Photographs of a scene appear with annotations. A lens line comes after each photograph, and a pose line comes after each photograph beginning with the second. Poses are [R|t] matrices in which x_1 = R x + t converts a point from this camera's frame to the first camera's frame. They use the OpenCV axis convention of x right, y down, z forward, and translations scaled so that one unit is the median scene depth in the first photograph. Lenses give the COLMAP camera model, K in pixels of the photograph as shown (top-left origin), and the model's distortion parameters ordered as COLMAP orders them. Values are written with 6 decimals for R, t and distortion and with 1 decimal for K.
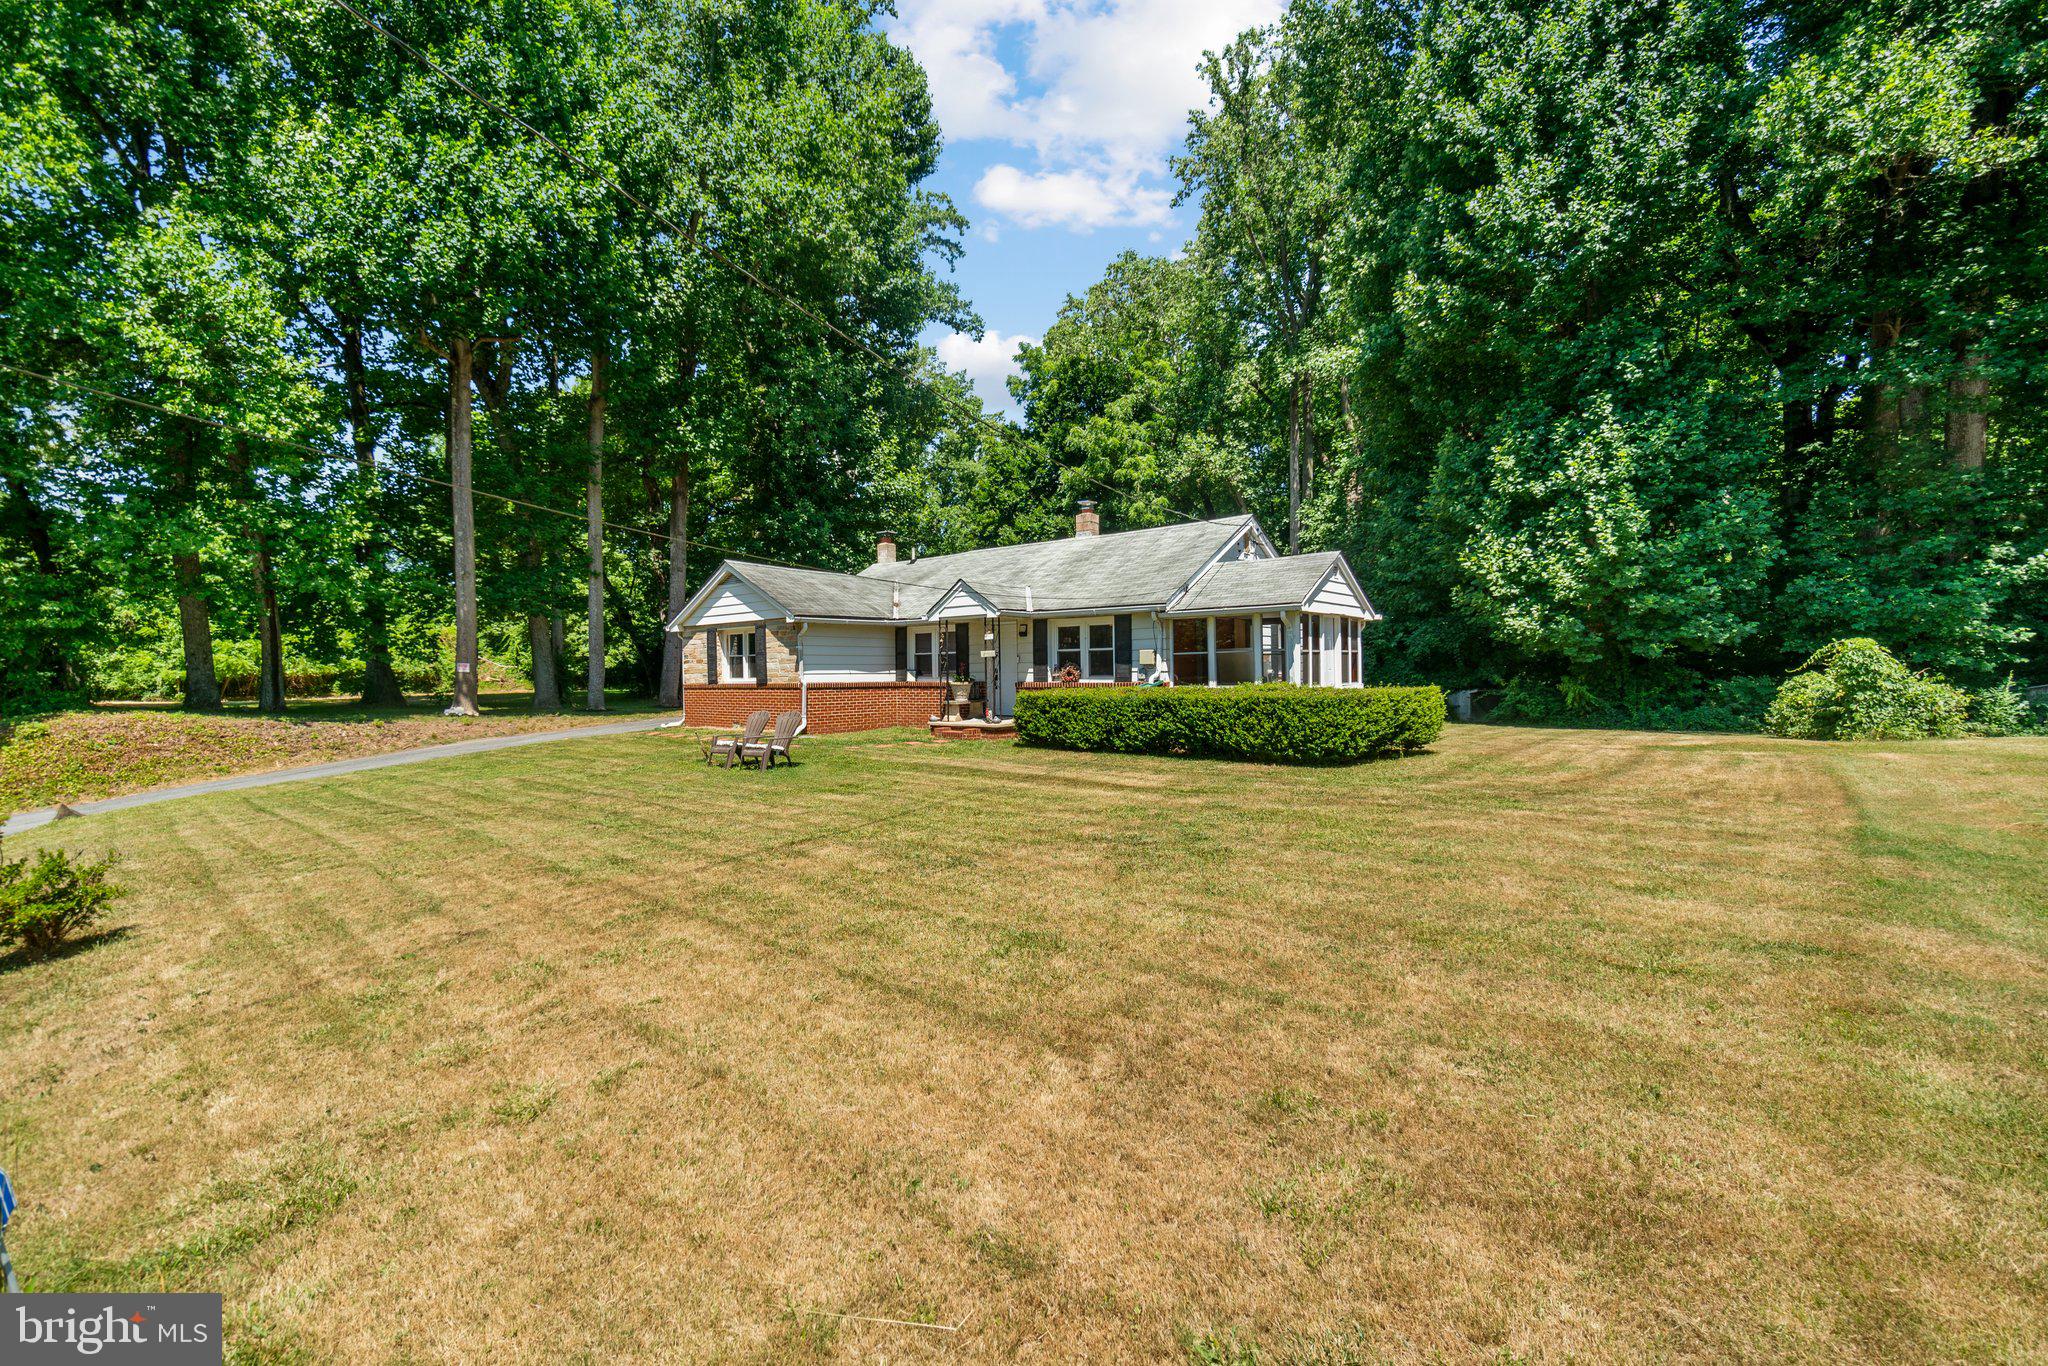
lens RADIAL K [[882.3, 0, 992.8], [0, 882.3, 687.7], [0, 0, 1]] dist [-0.001936, 0.000020]
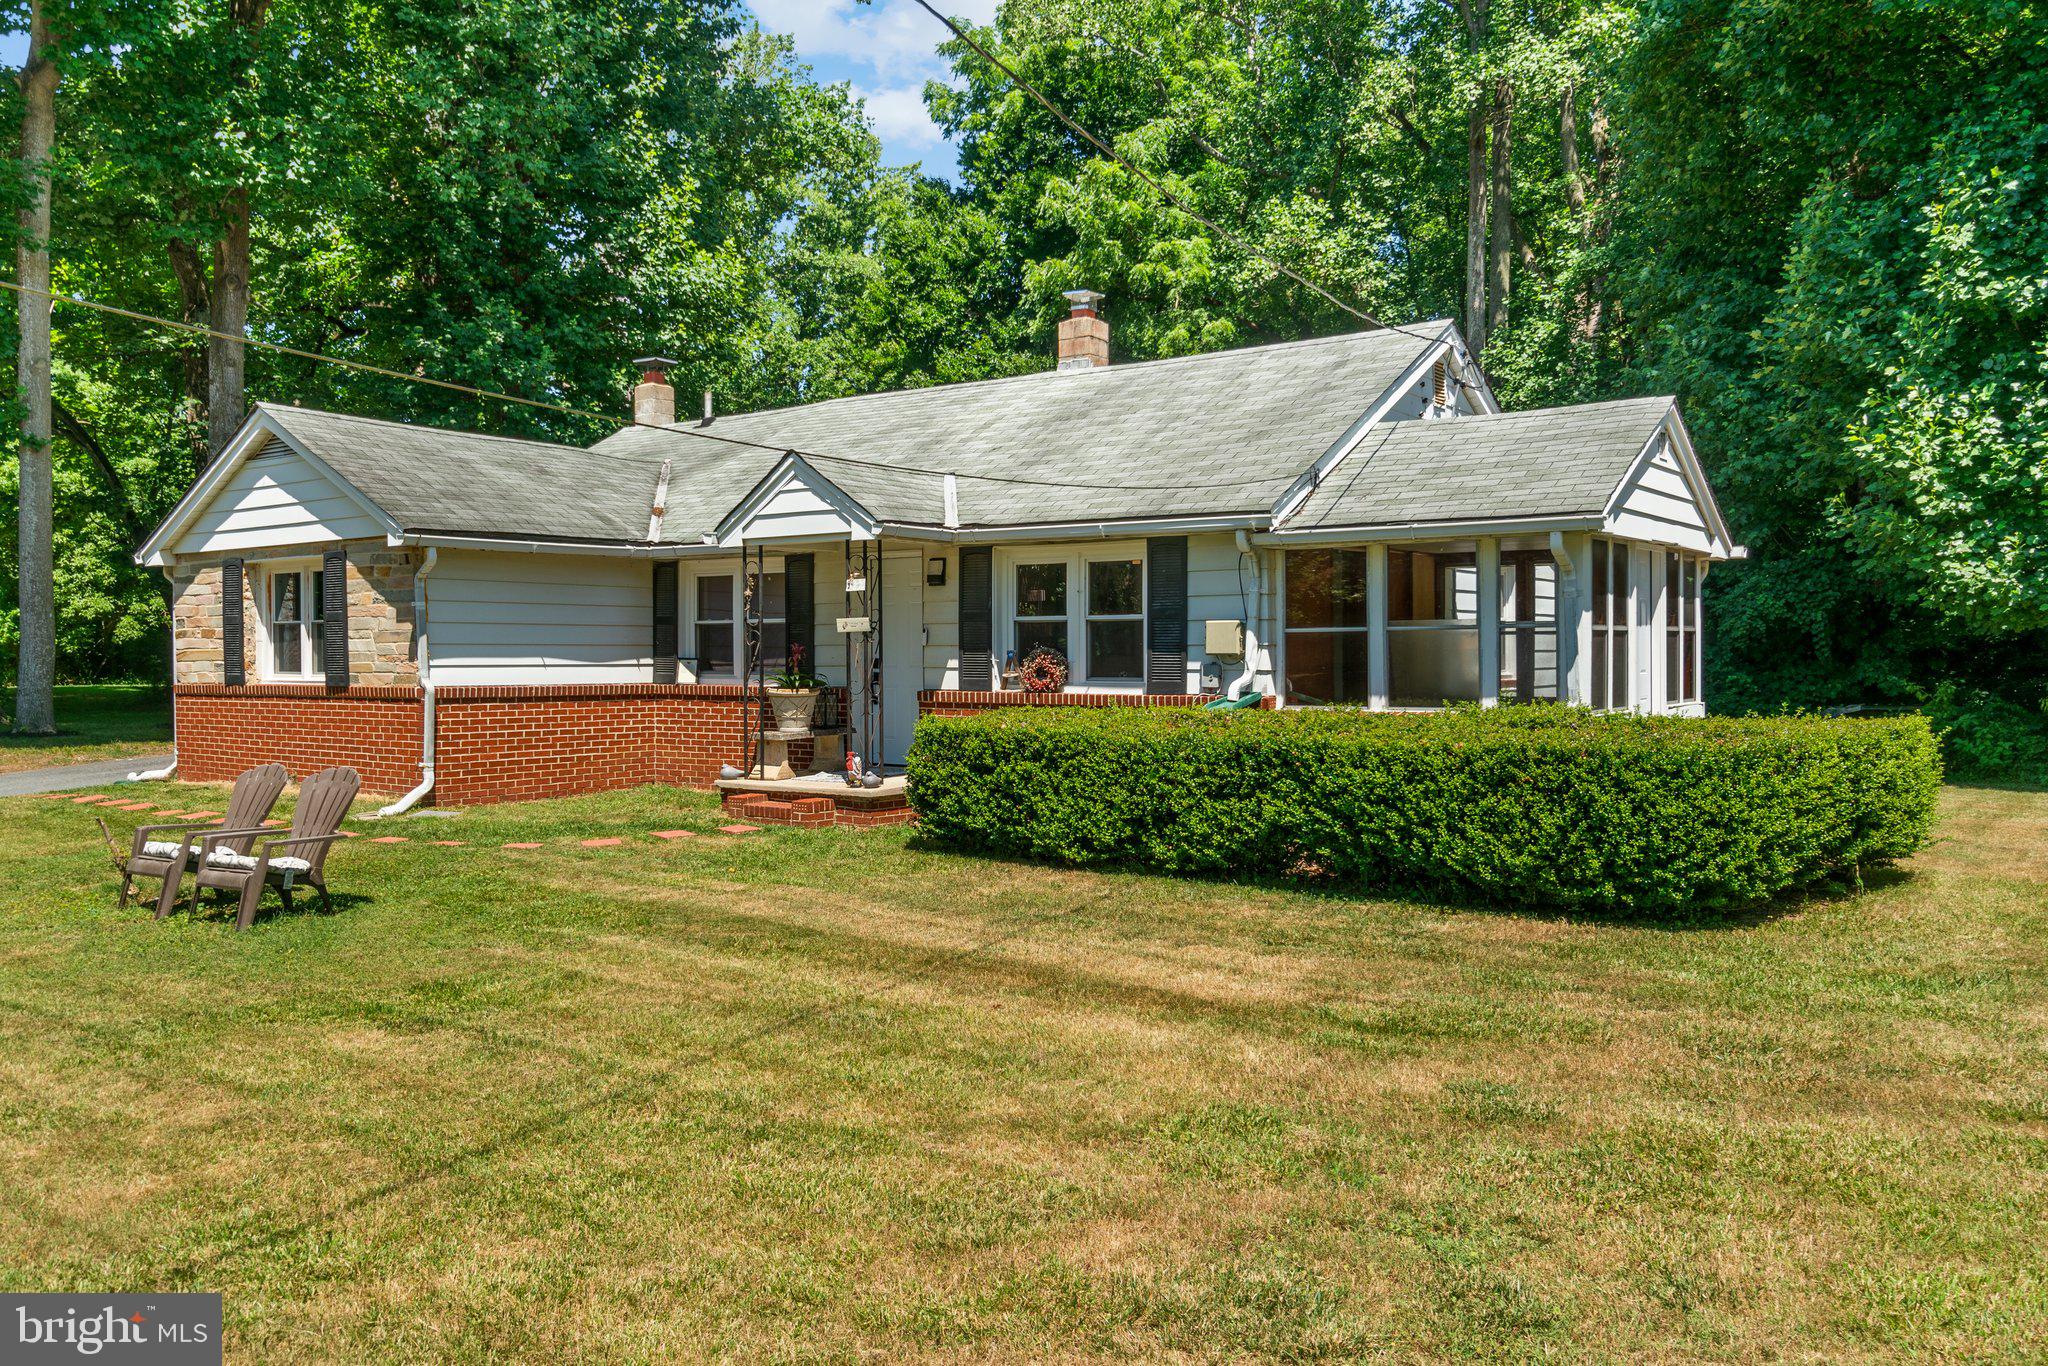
lens RADIAL K [[1615.0, 0, 967.4], [0, 1615.0, 692.6], [0, 0, 1]] dist [-0.007098, -0.006016]
pose [[0.999030, 0.010064, 0.042866, 0.014472], [-0.010335, 0.999928, 0.006107, -0.009350], [-0.042801, -0.006544, 0.999062, 0.182993]]
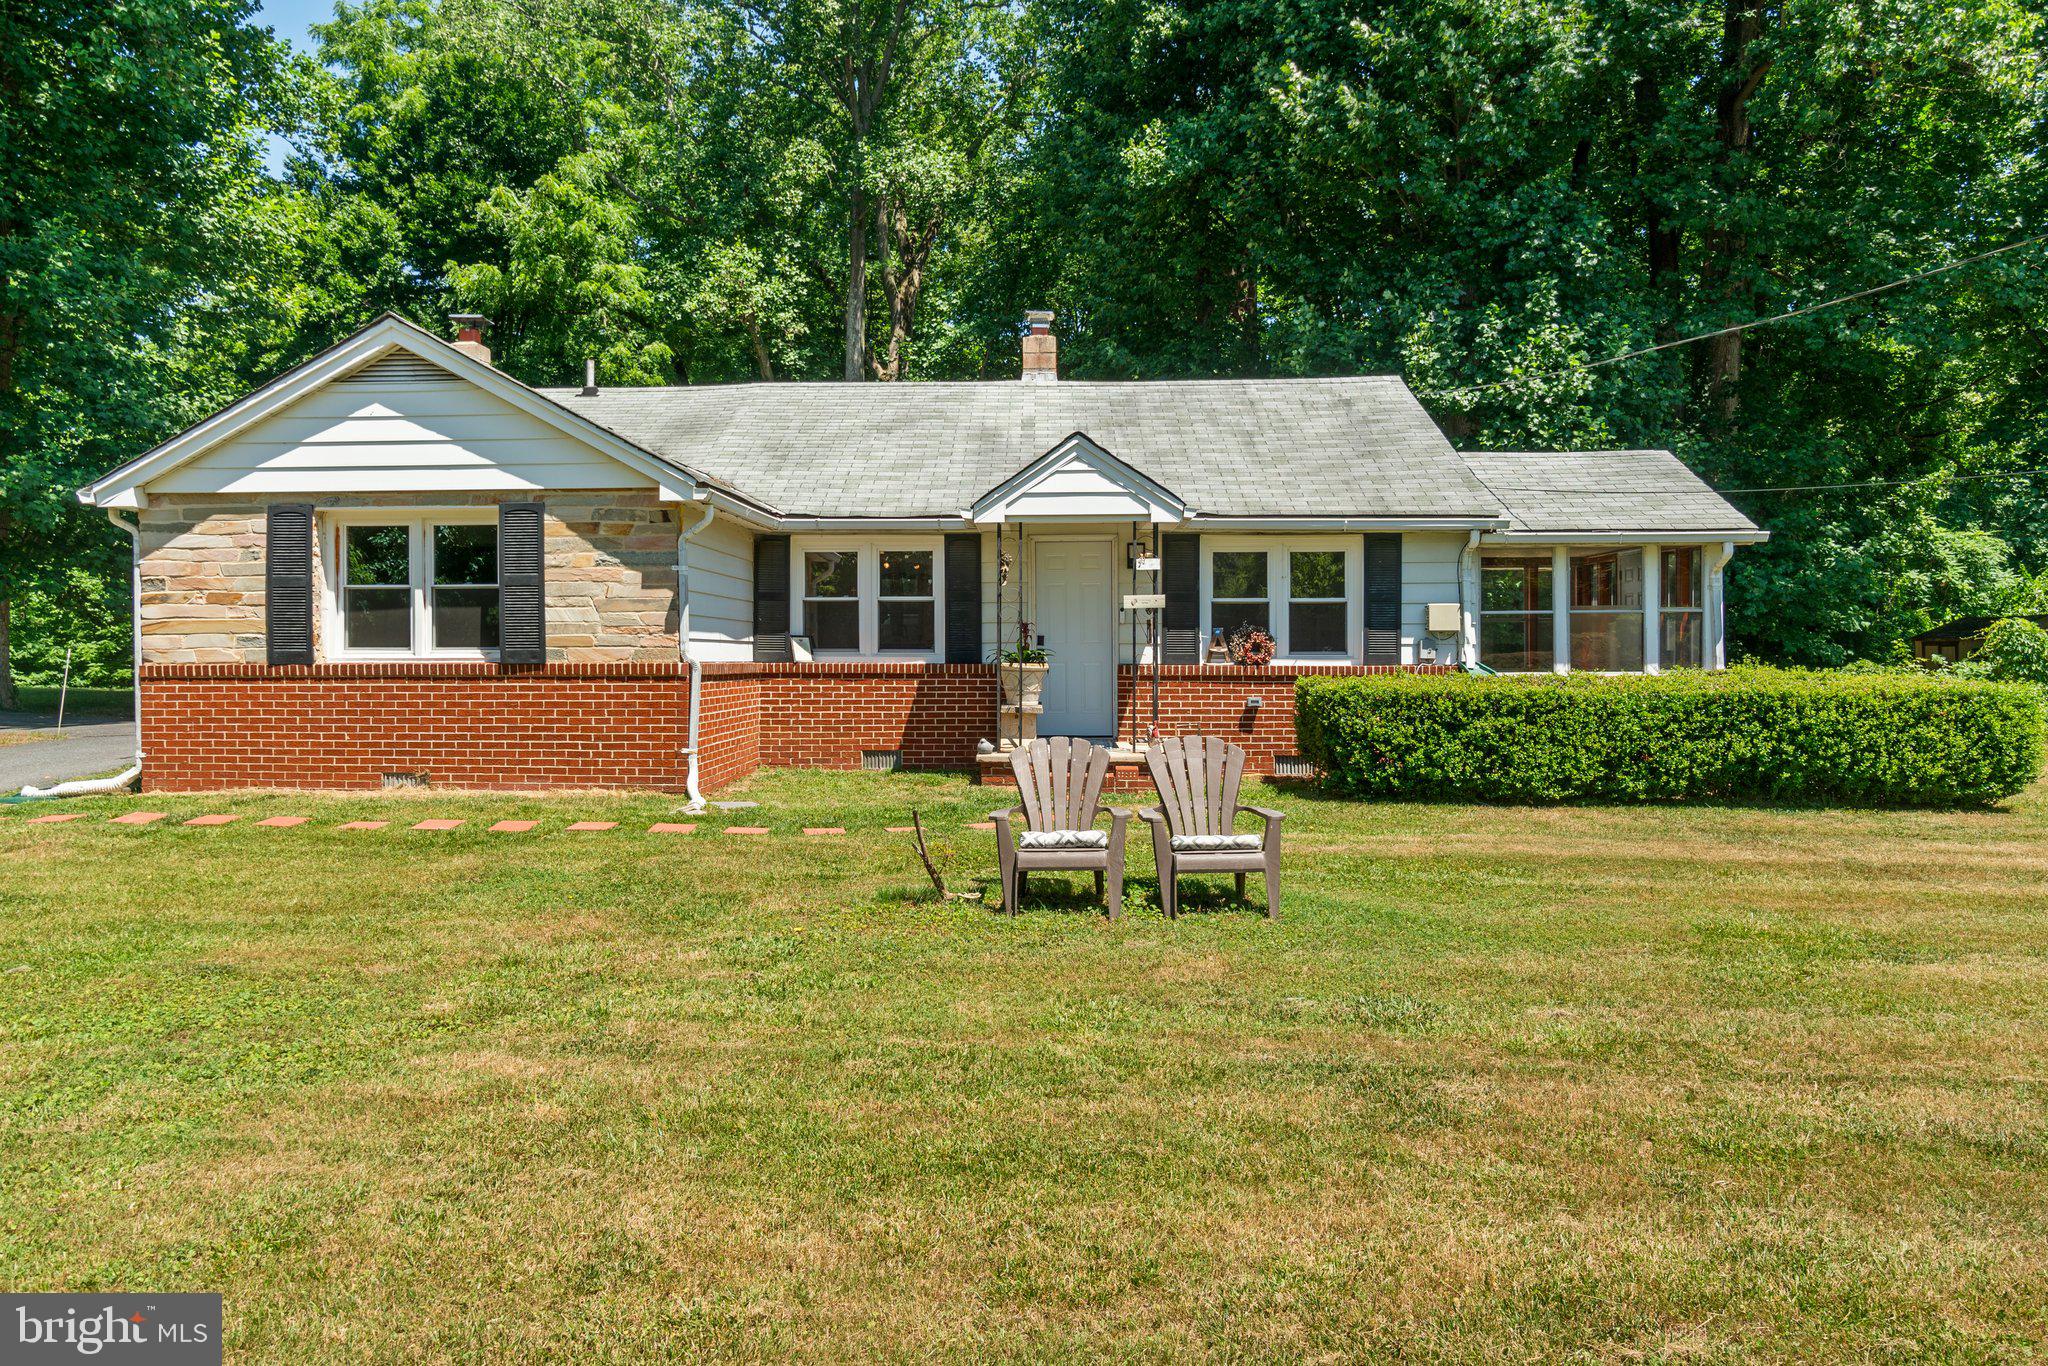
lens RADIAL K [[1390.7, 0, 1024.0], [0, 1390.7, 683.0], [0, 0, 1]] dist [-0.004914, -0.001262]
pose [[0.801076, -0.001021, 0.598562, -0.422897], [0.000379, 0.999999, 0.001198, 0.002597], [-0.598563, -0.000733, 0.801076, 0.397835]]
